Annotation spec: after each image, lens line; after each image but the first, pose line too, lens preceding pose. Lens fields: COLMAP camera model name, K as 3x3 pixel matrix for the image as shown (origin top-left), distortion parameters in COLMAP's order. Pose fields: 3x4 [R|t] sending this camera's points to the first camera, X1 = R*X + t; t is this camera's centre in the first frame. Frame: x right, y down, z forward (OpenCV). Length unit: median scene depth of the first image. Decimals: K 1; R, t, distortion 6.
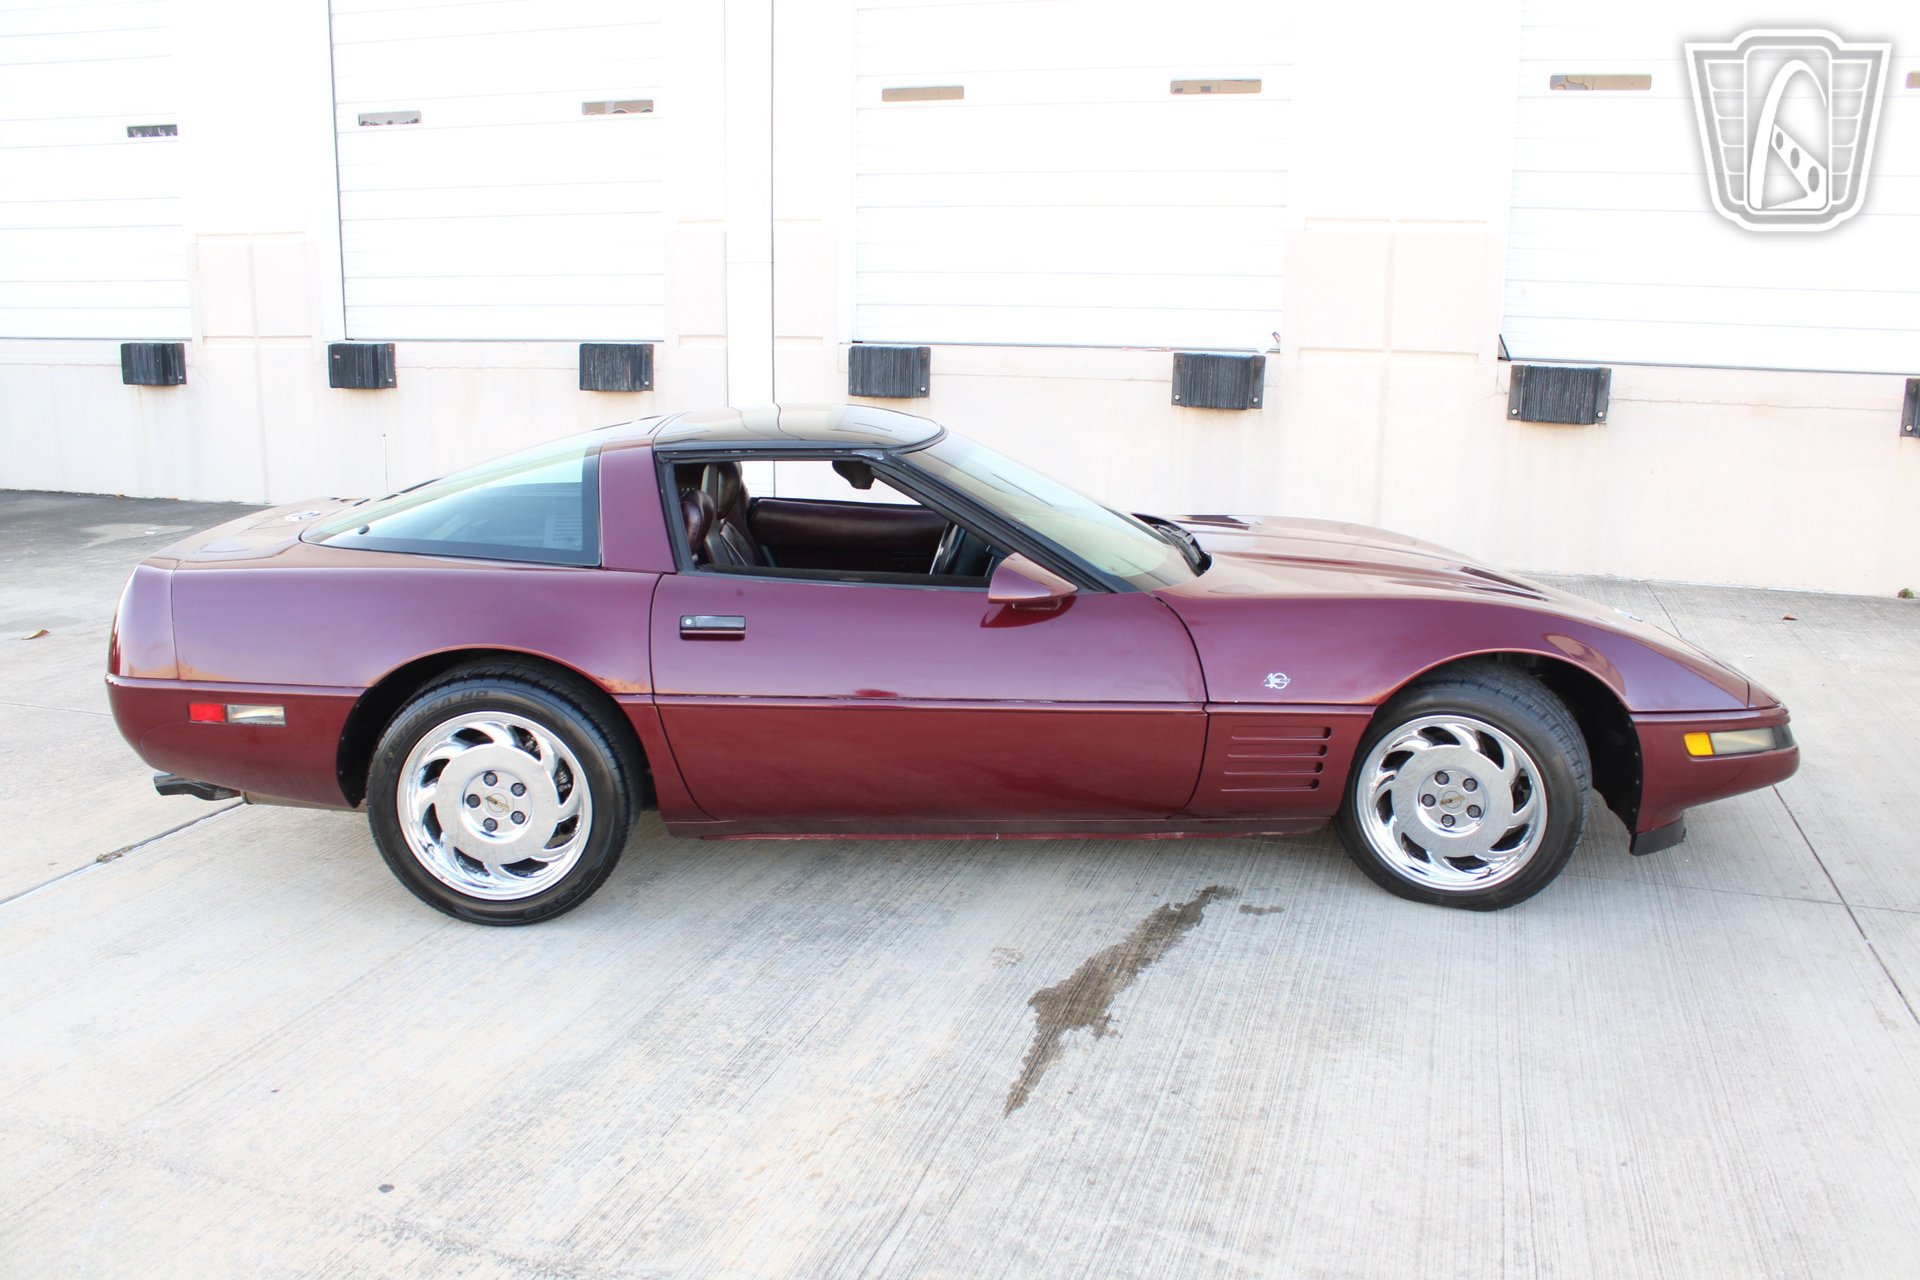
lens RADIAL K [[1635.0, 0, 937.0], [0, 1635.0, 652.3], [0, 0, 1]] dist [-0.155945, 0.123428]
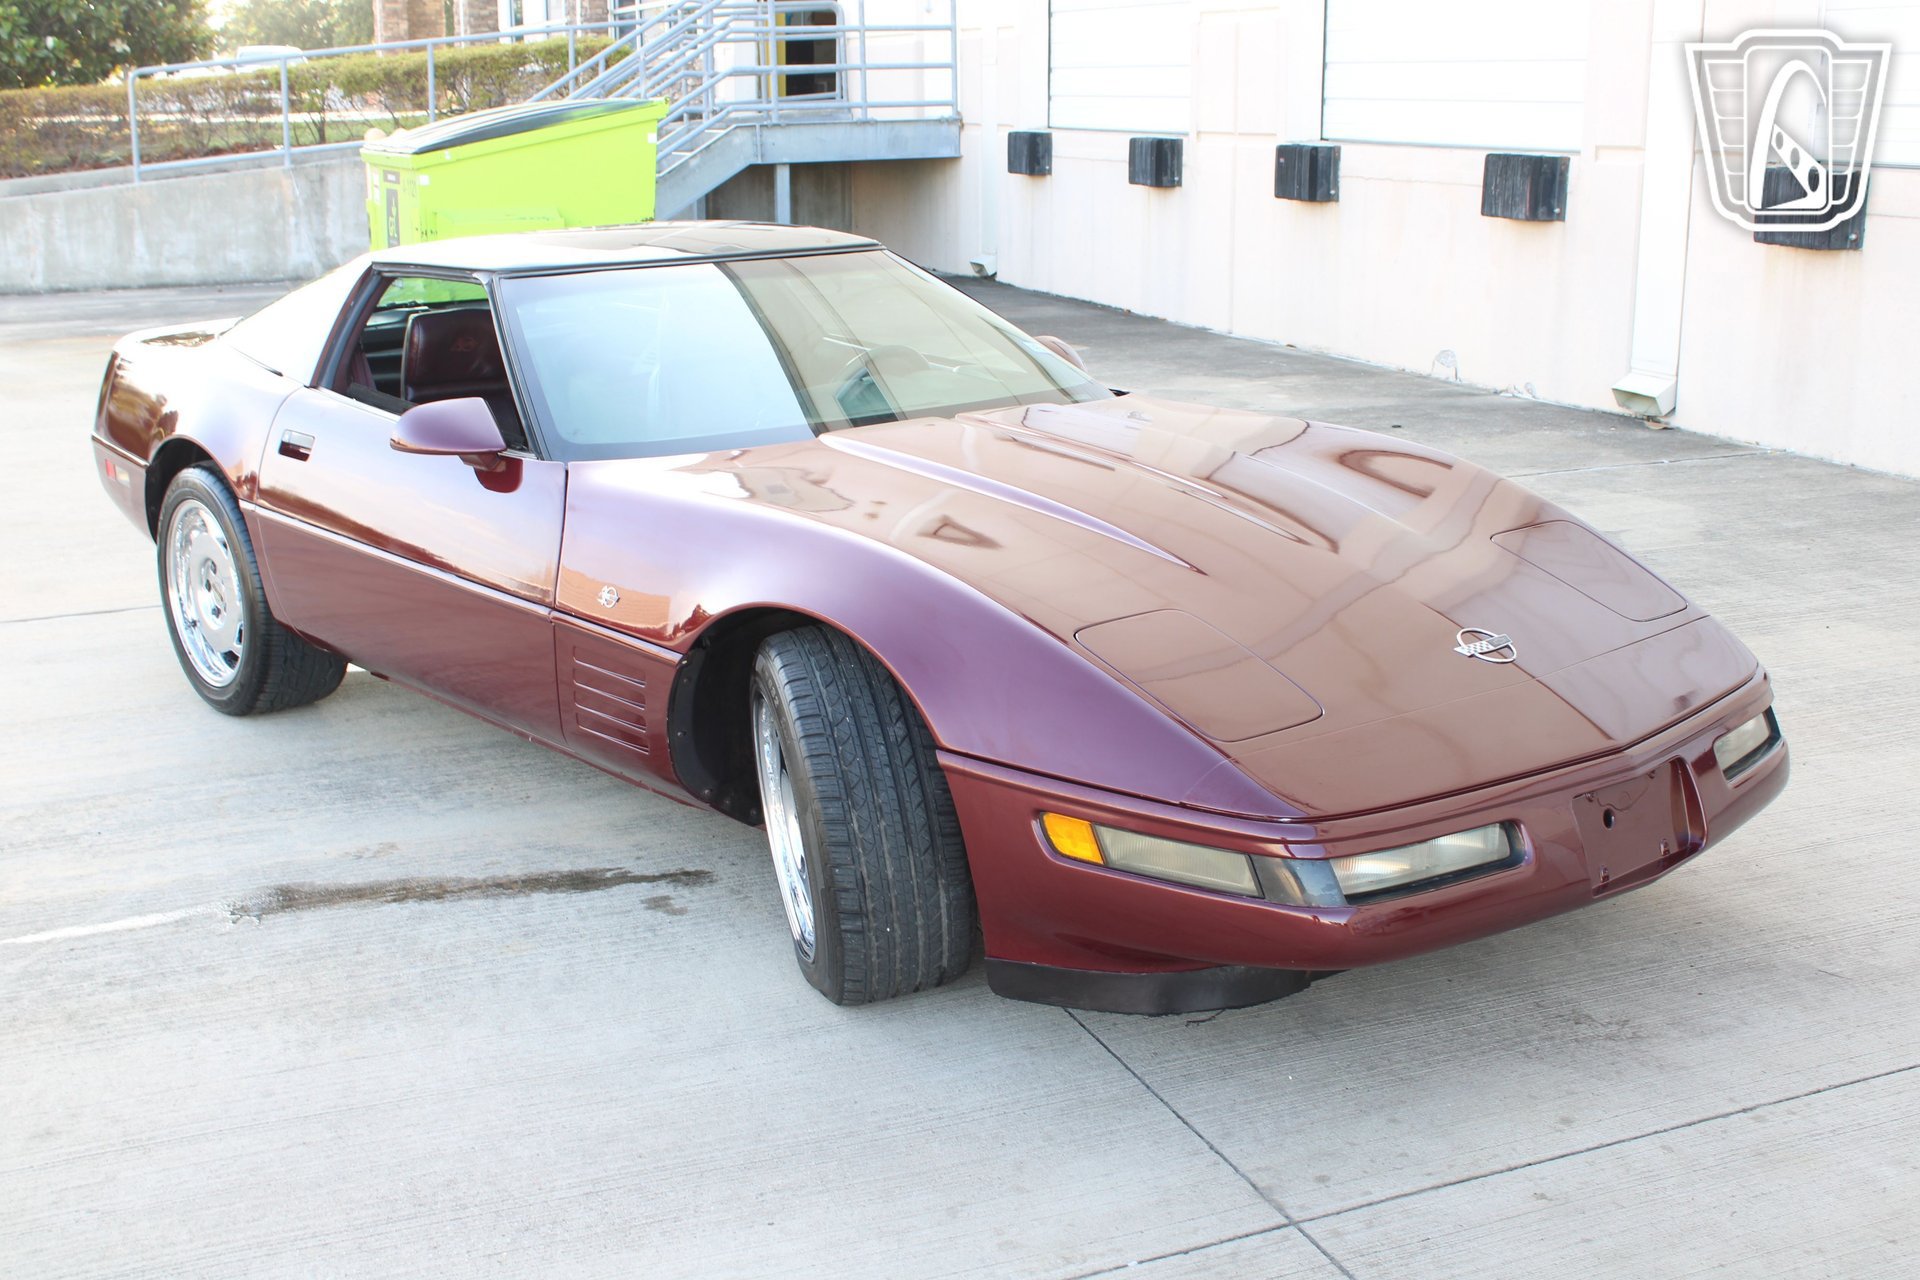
lens RADIAL K [[2082.0, 0, 950.0], [0, 2082.0, 702.5], [0, 0, 1]] dist [-0.070929, 0.000000]
pose [[0.644950, 0.204854, -0.736257, 0.986980], [-0.152256, 0.978533, 0.138890, -0.089317], [0.748904, 0.022523, 0.662296, 0.456467]]
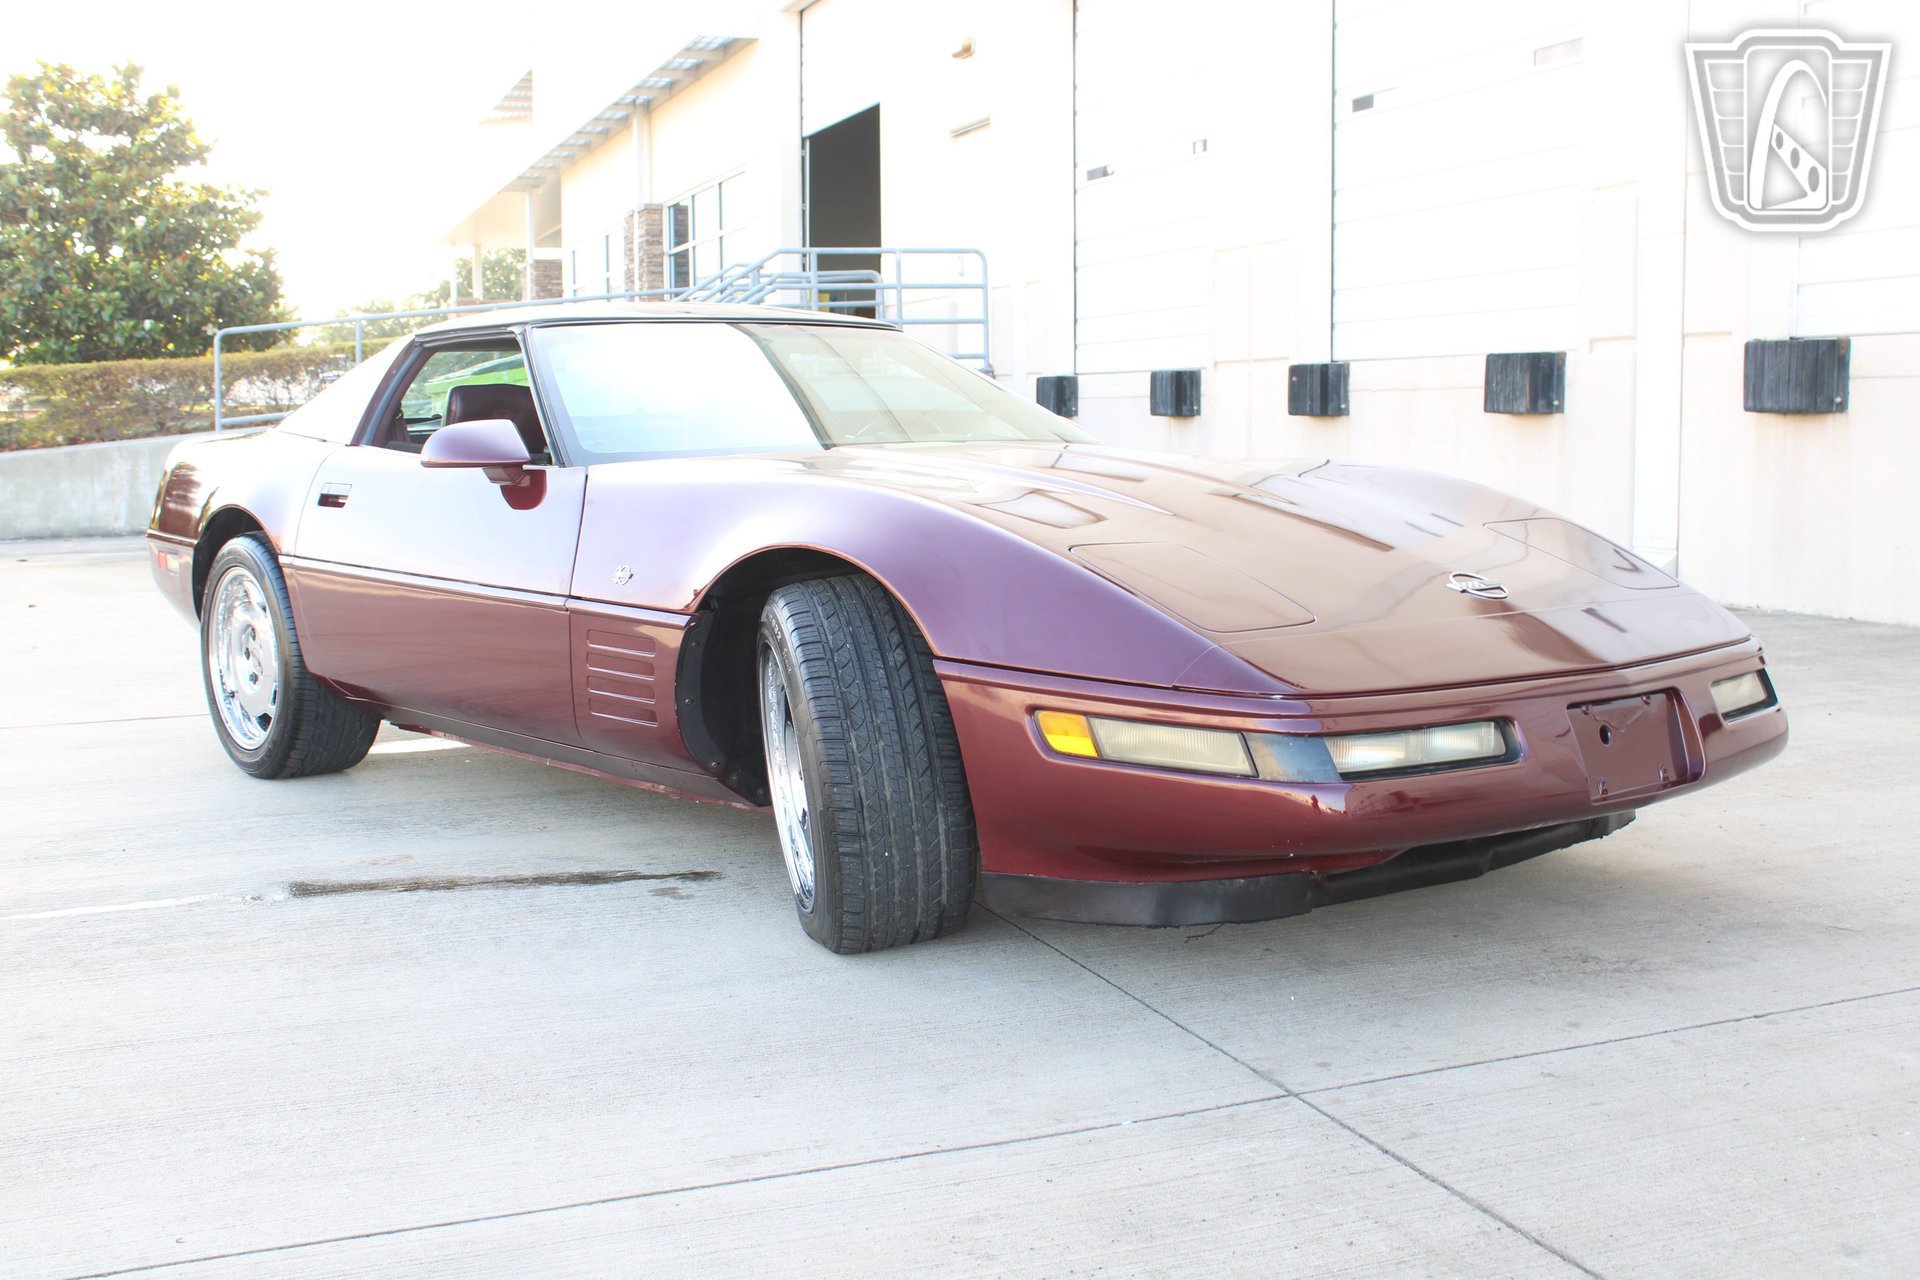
lens RADIAL K [[2016.3, 0, 947.3], [0, 2016.3, 703.0], [0, 0, 1]] dist [-0.082873, 0.000000]
pose [[0.628403, 0.094584, -0.772116, 1.008291], [-0.150045, 0.988679, -0.001005, 0.053522], [0.763280, 0.116484, 0.635481, 0.490043]]
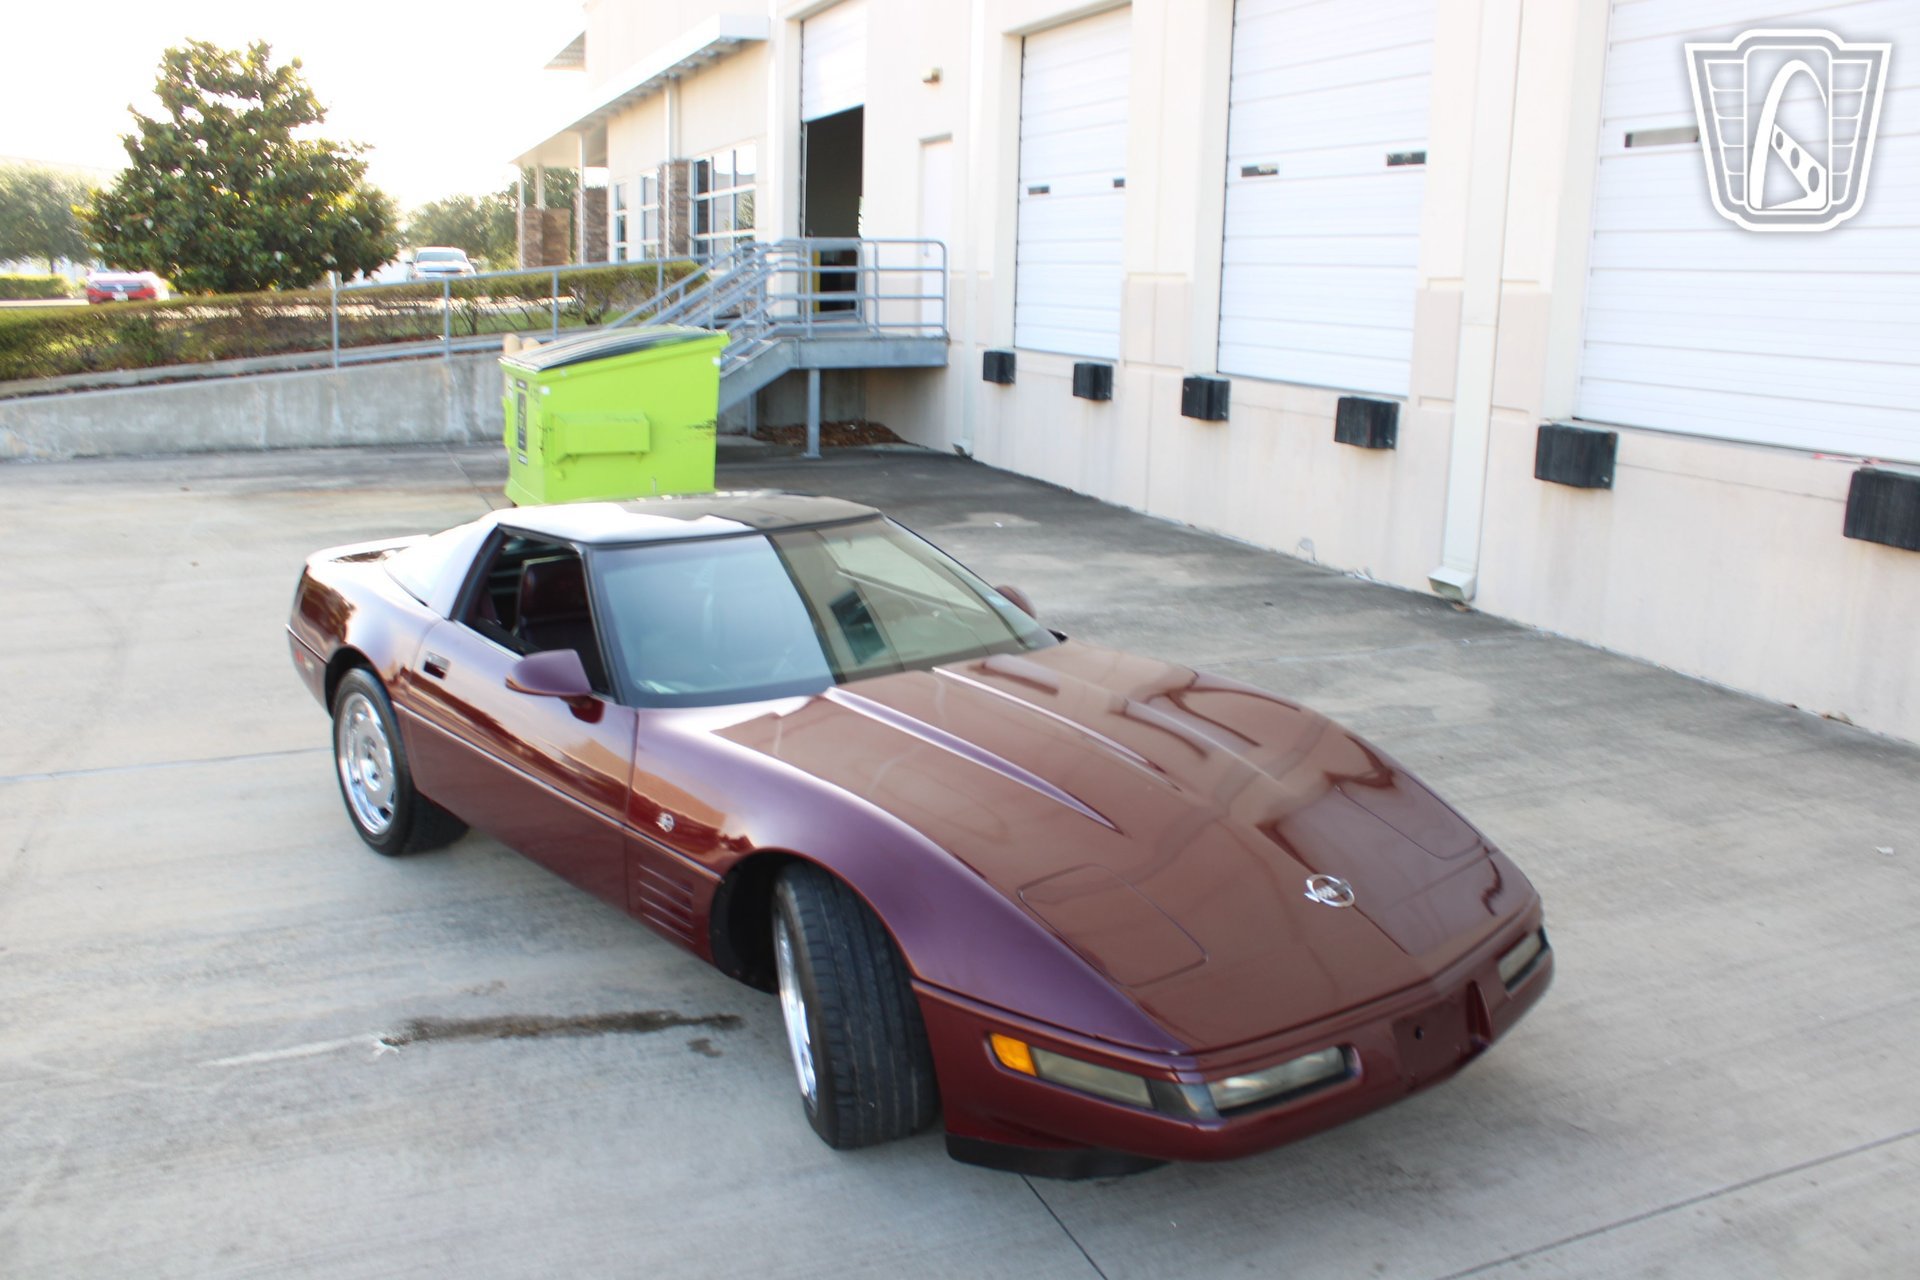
lens RADIAL K [[1558.0, 0, 951.1], [0, 1558.0, 698.7], [0, 0, 1]] dist [-0.137024, 0.064430]
pose [[0.648995, 0.202986, -0.733213, 0.955937], [-0.176260, 0.977645, 0.114641, -0.187862], [0.740093, 0.054834, 0.670265, 0.466456]]
